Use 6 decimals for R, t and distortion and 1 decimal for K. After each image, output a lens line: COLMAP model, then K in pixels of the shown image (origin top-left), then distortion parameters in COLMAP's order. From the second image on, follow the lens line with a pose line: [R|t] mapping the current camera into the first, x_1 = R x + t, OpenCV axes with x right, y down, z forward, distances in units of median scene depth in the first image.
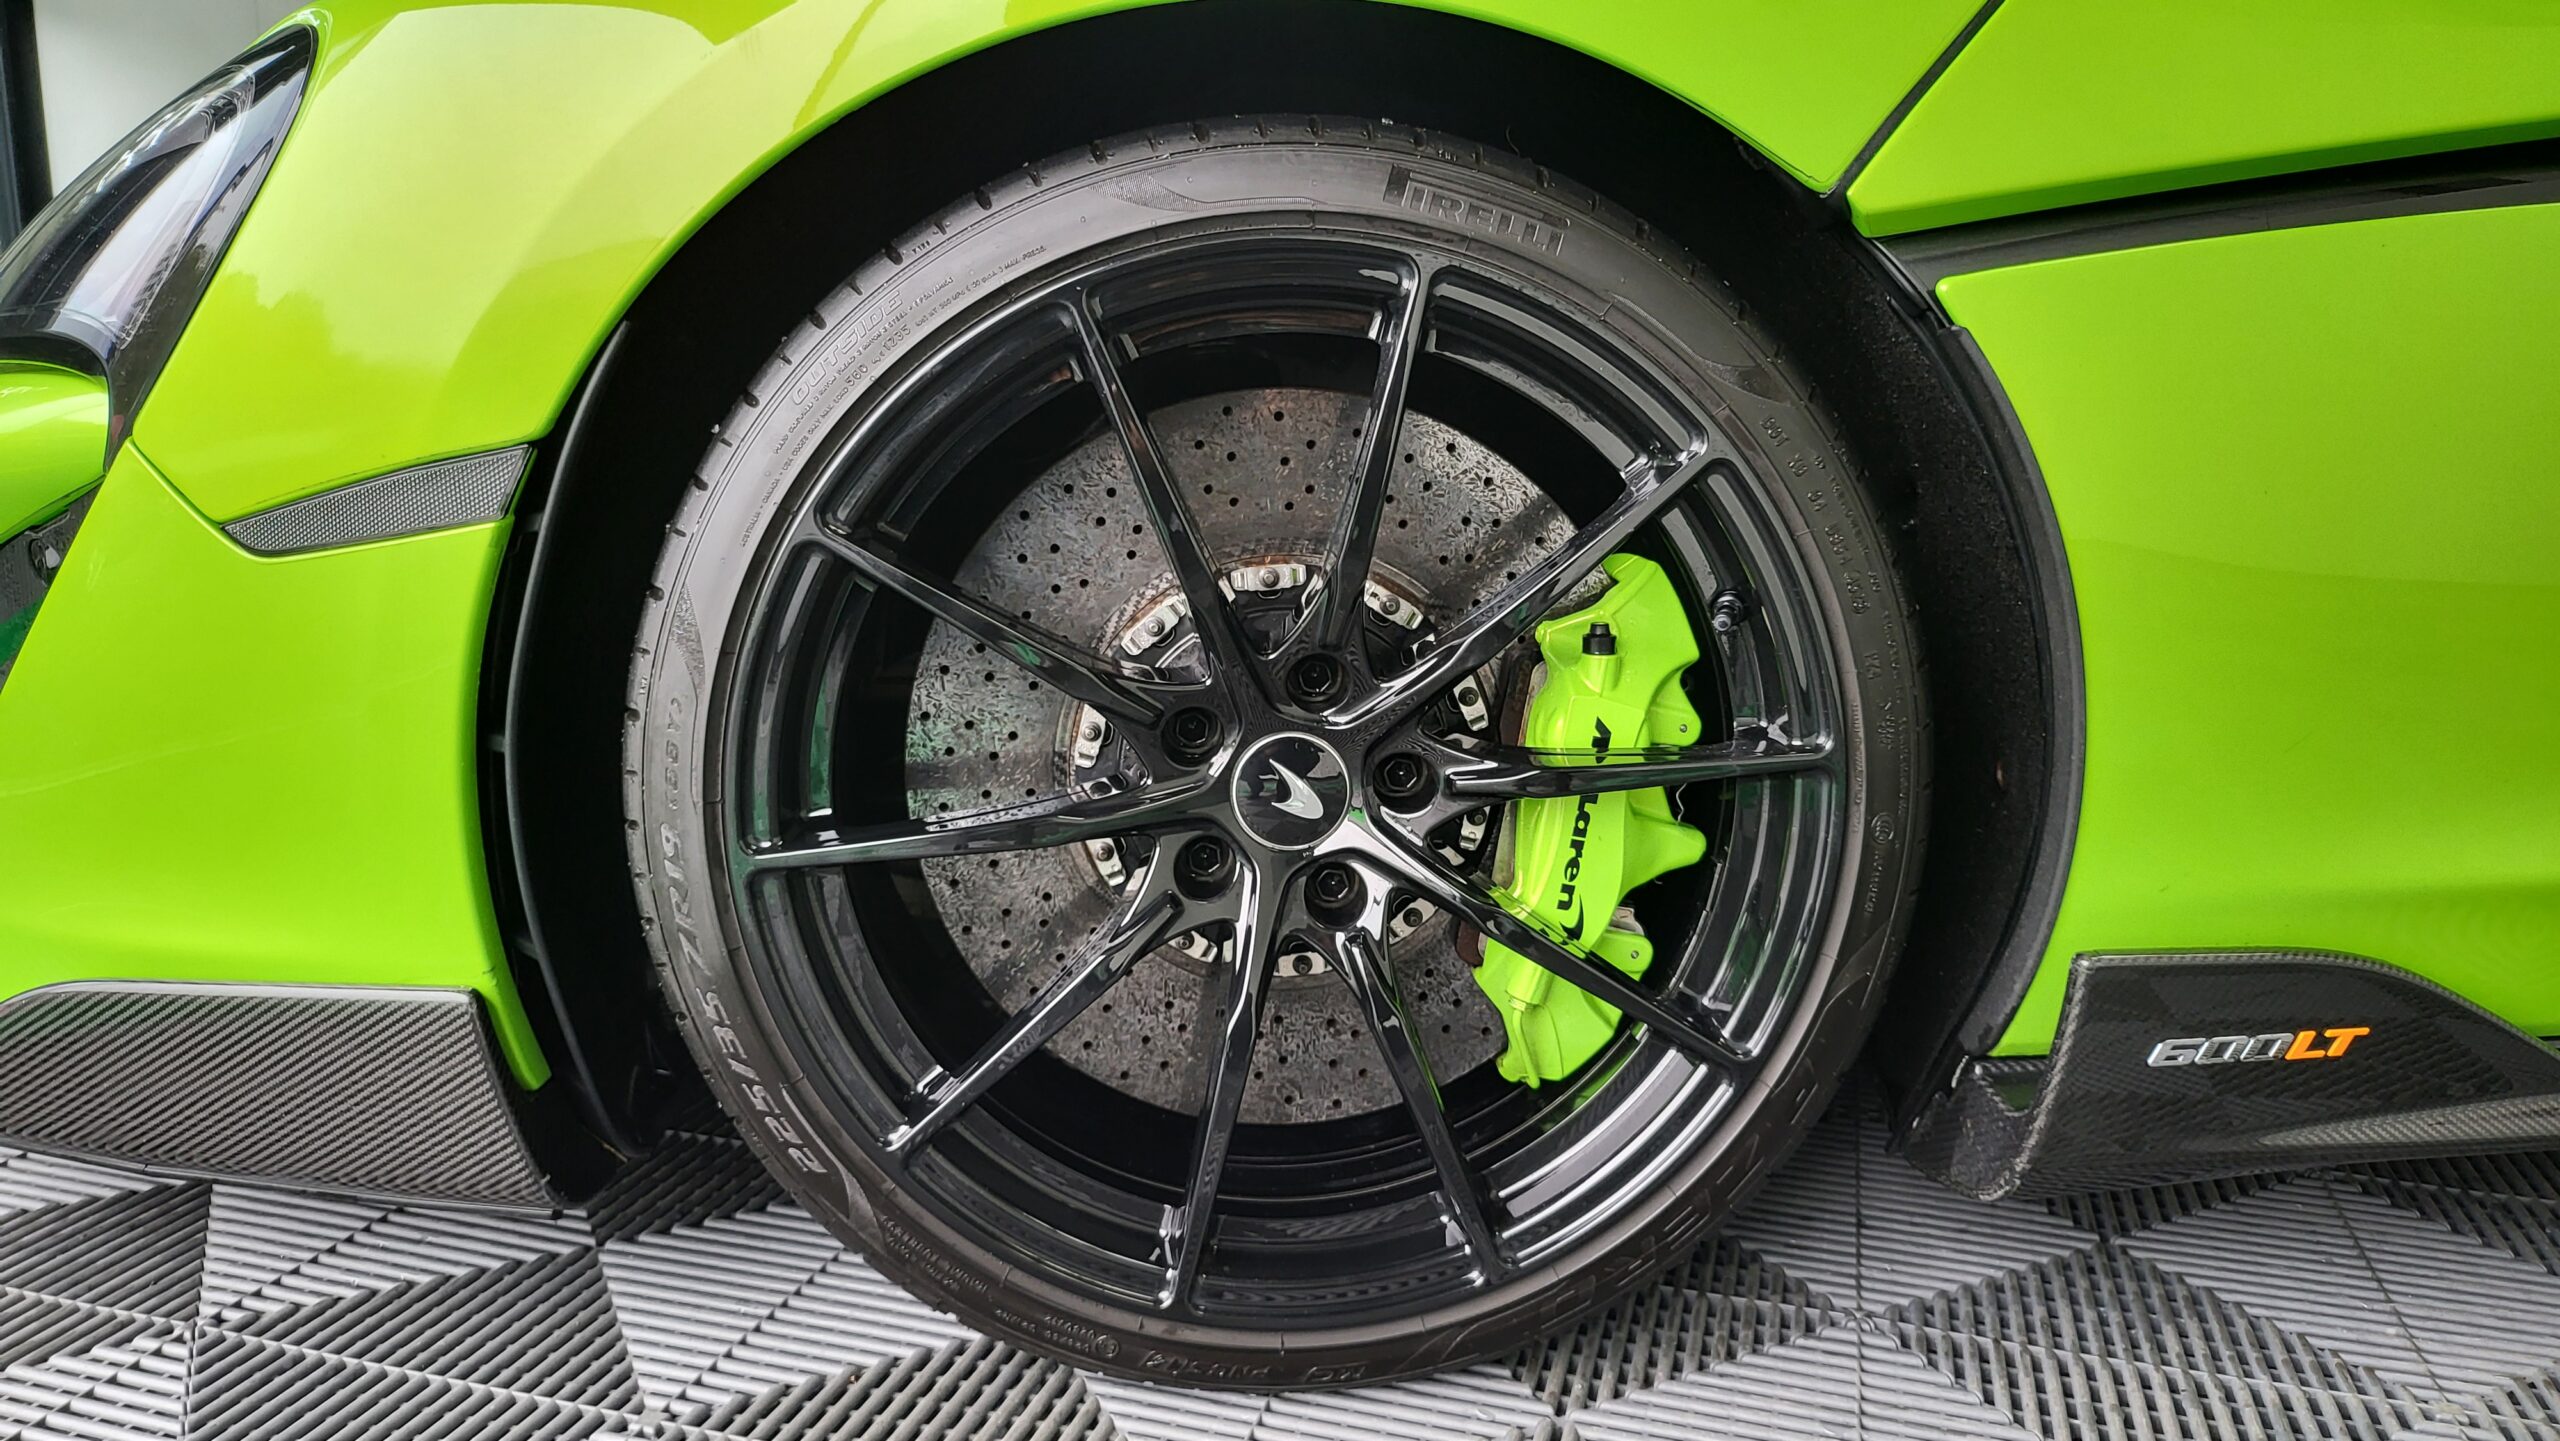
lens RADIAL K [[1777.5, 0, 1297.5], [0, 1777.5, 730.0], [0, 0, 1]] dist [0.050419, -0.044997]
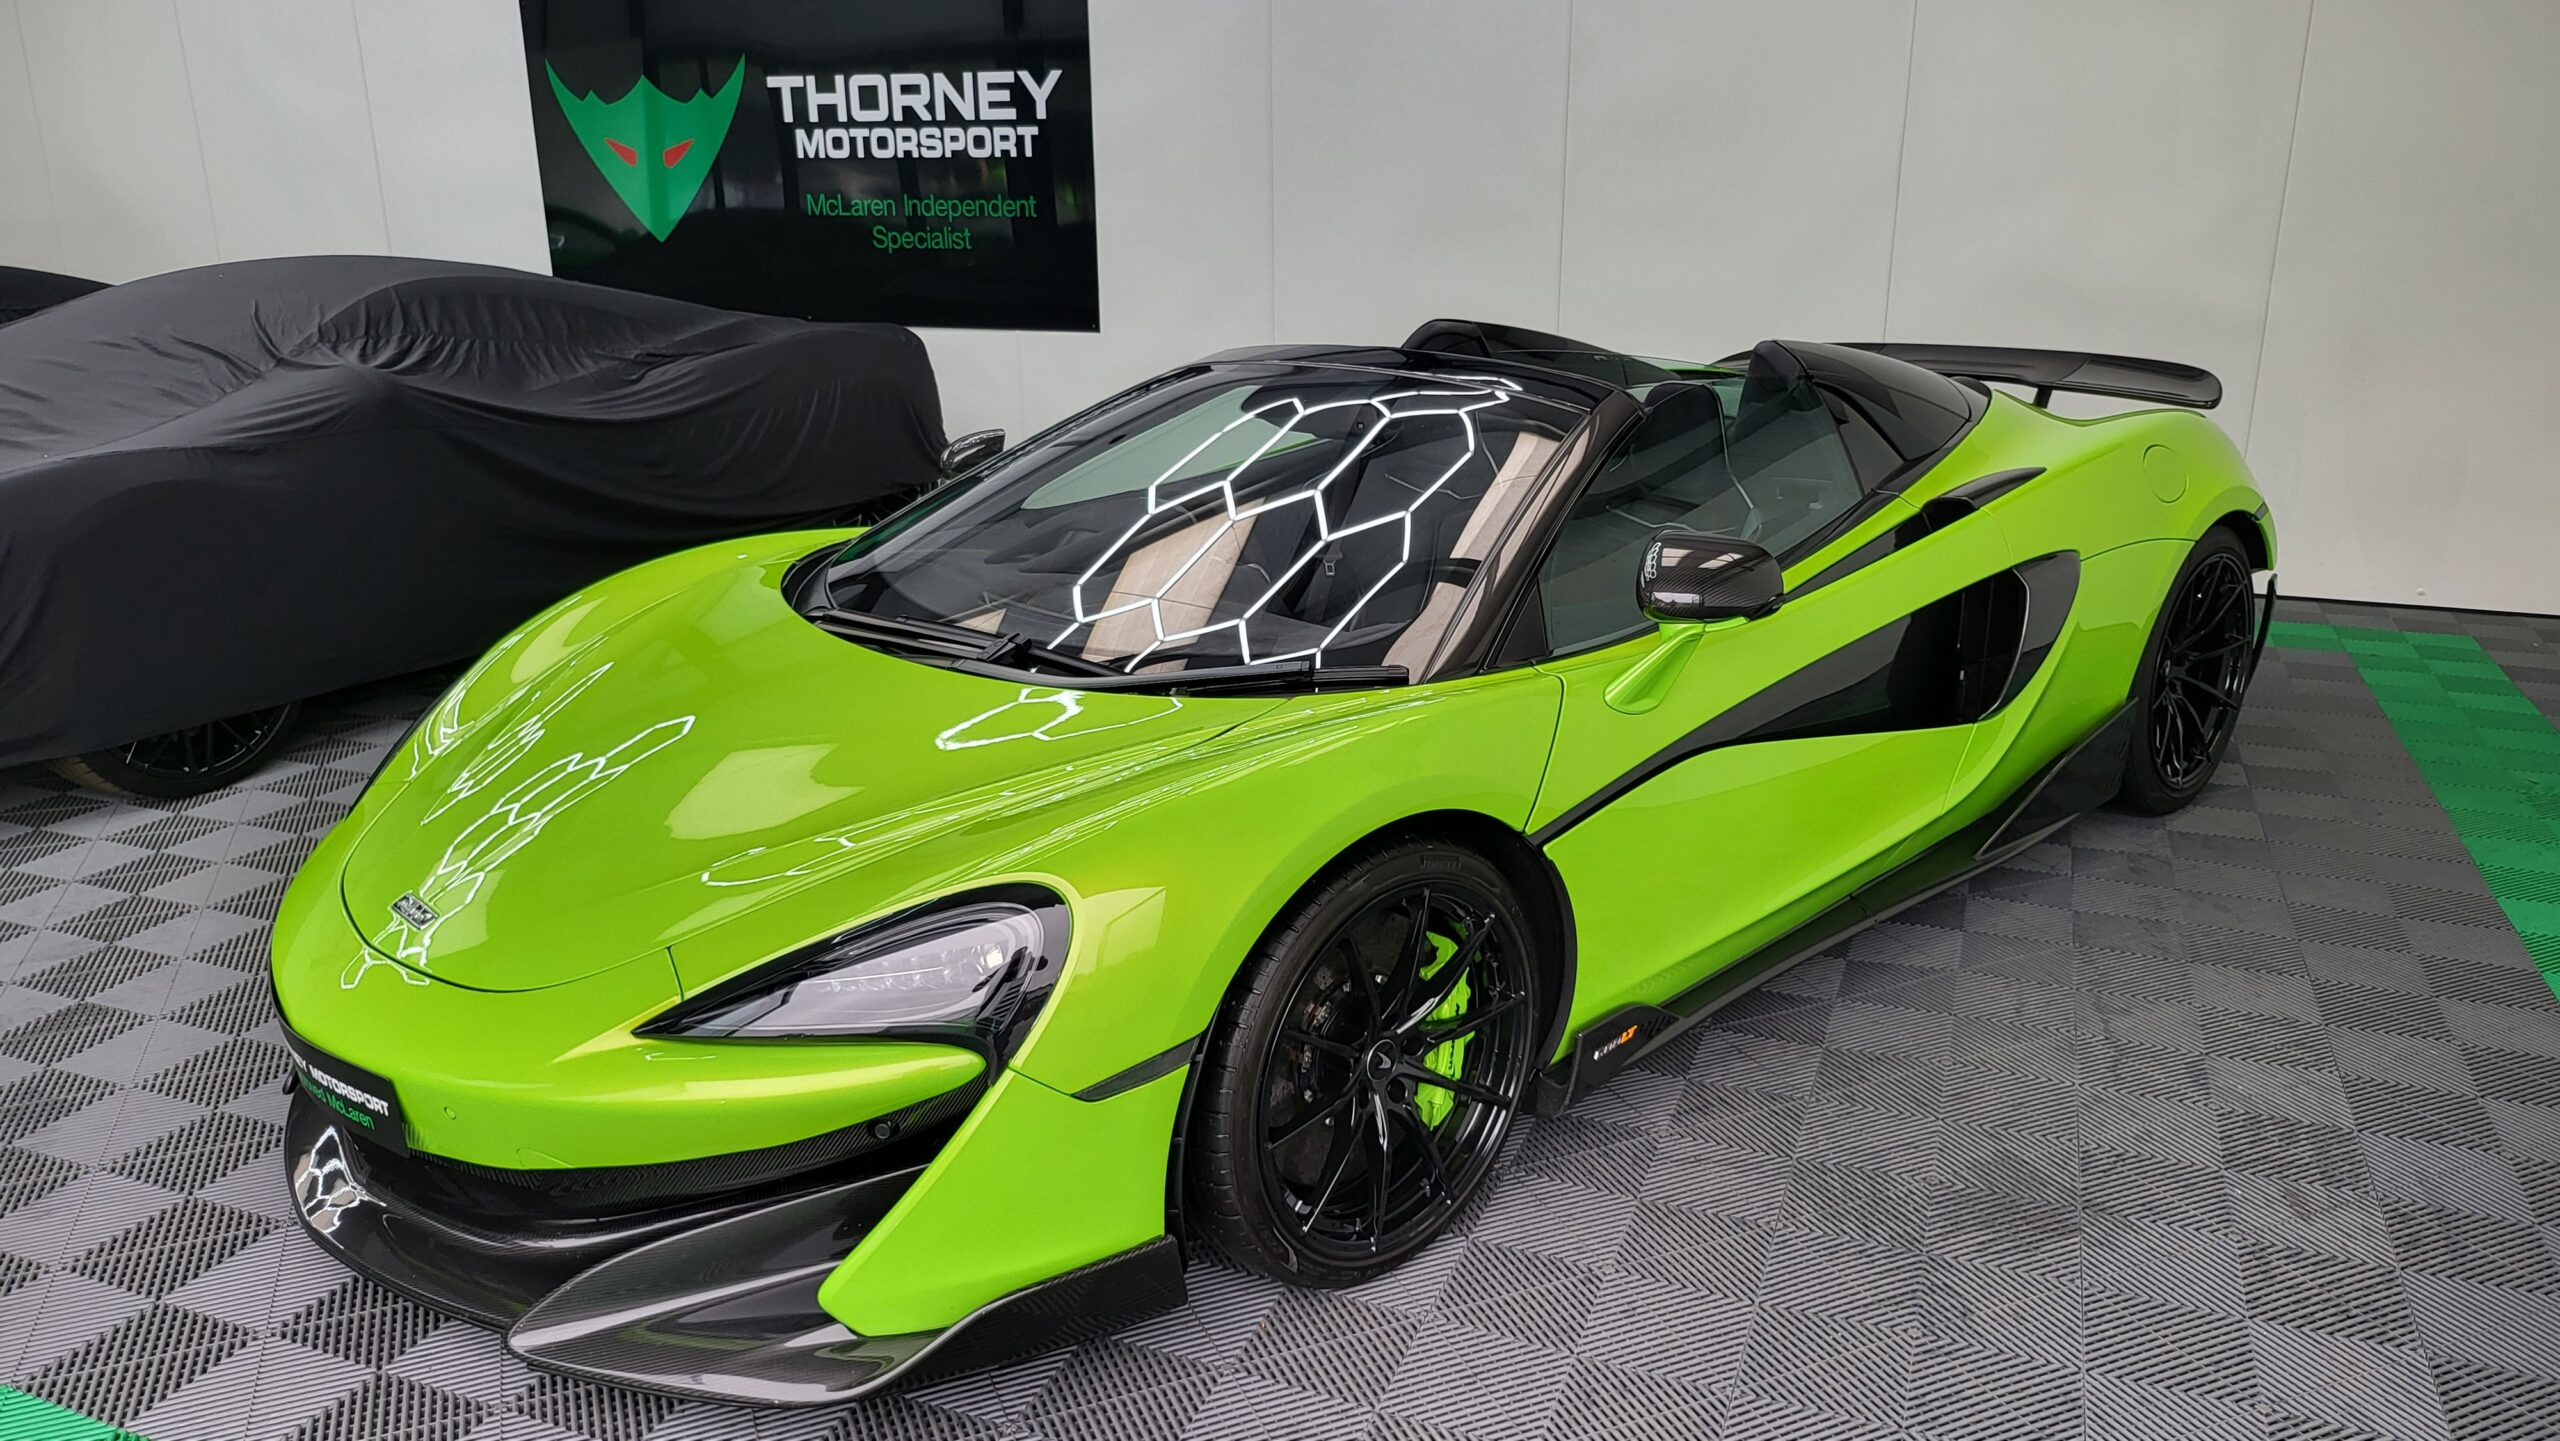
lens RADIAL K [[1777.5, 0, 1275.6], [0, 1777.5, 724.7], [0, 0, 1]] dist [0.050419, -0.044997]
pose [[0.774841, -0.195688, 0.601106, -1.692354], [0.136115, 0.980223, 0.143652, -0.898015], [-0.617329, -0.029488, 0.786152, -1.064850]]
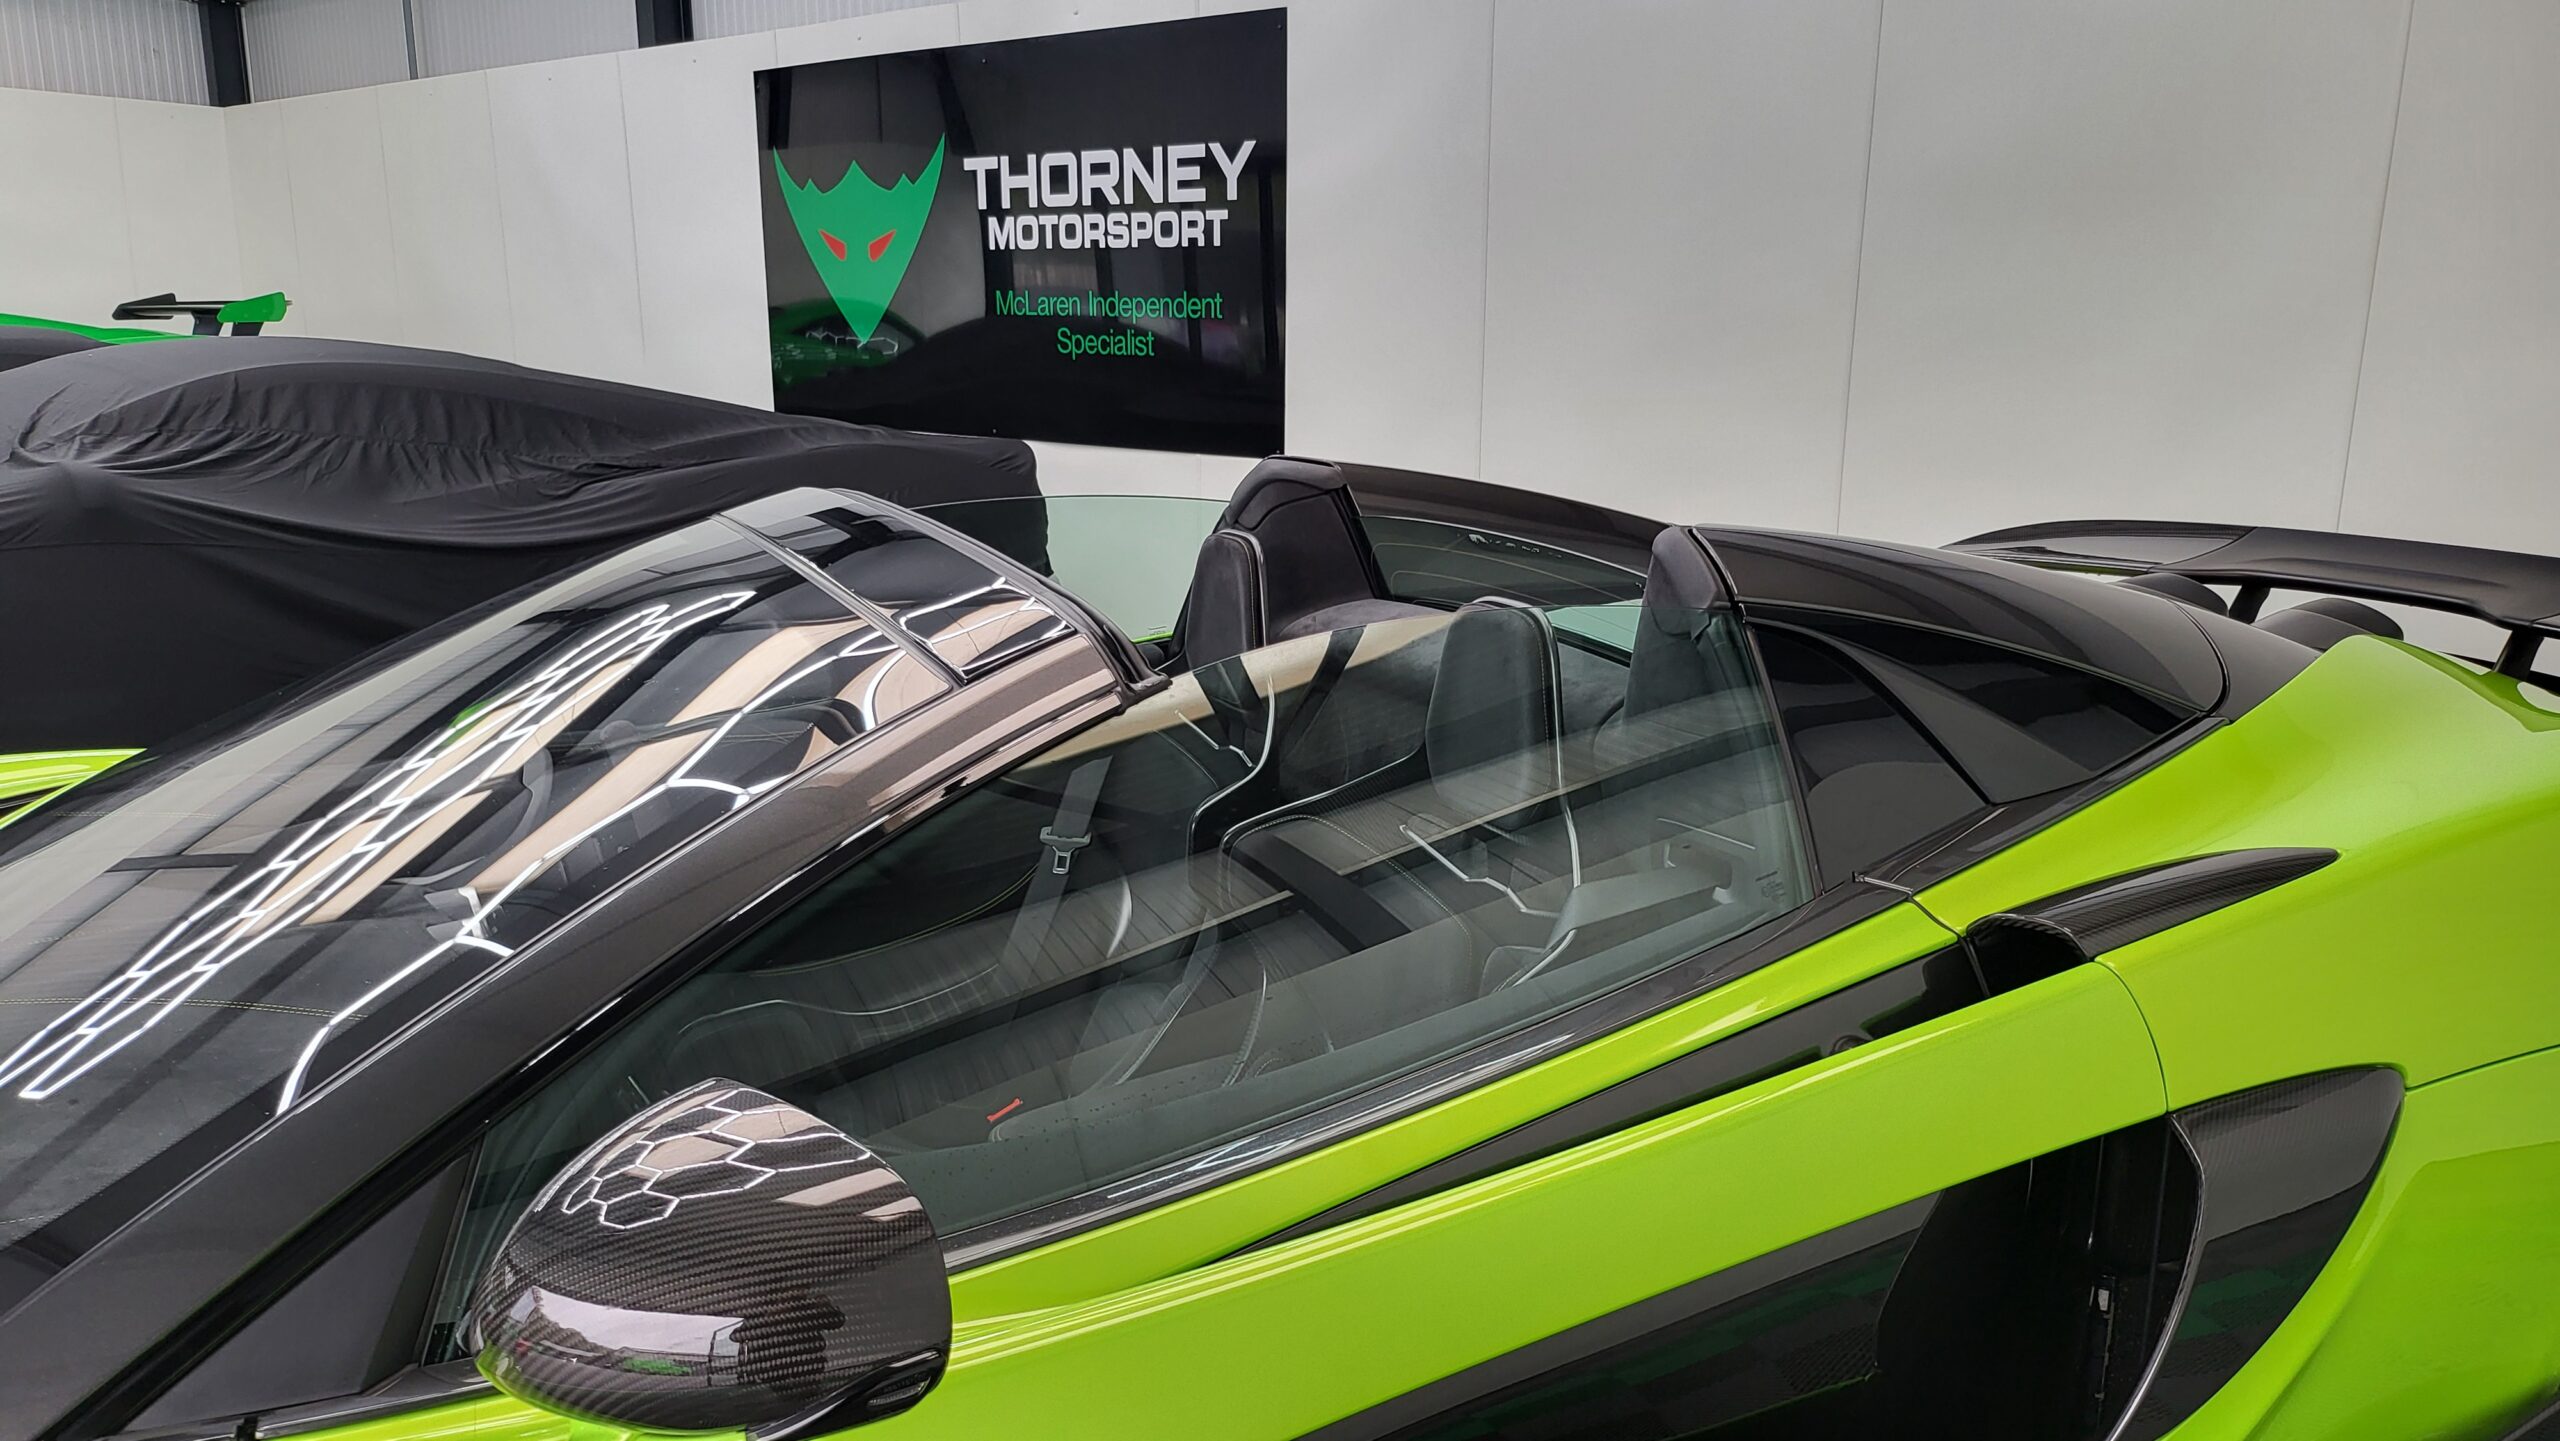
lens RADIAL K [[1777.5, 0, 1301.3], [0, 1777.5, 723.0], [0, 0, 1]] dist [0.050419, -0.044997]
pose [[0.925009, -0.085691, 0.370155, 0.697223], [0.074118, 0.996215, 0.045404, -0.922912], [-0.372645, -0.014564, 0.927860, -0.147271]]
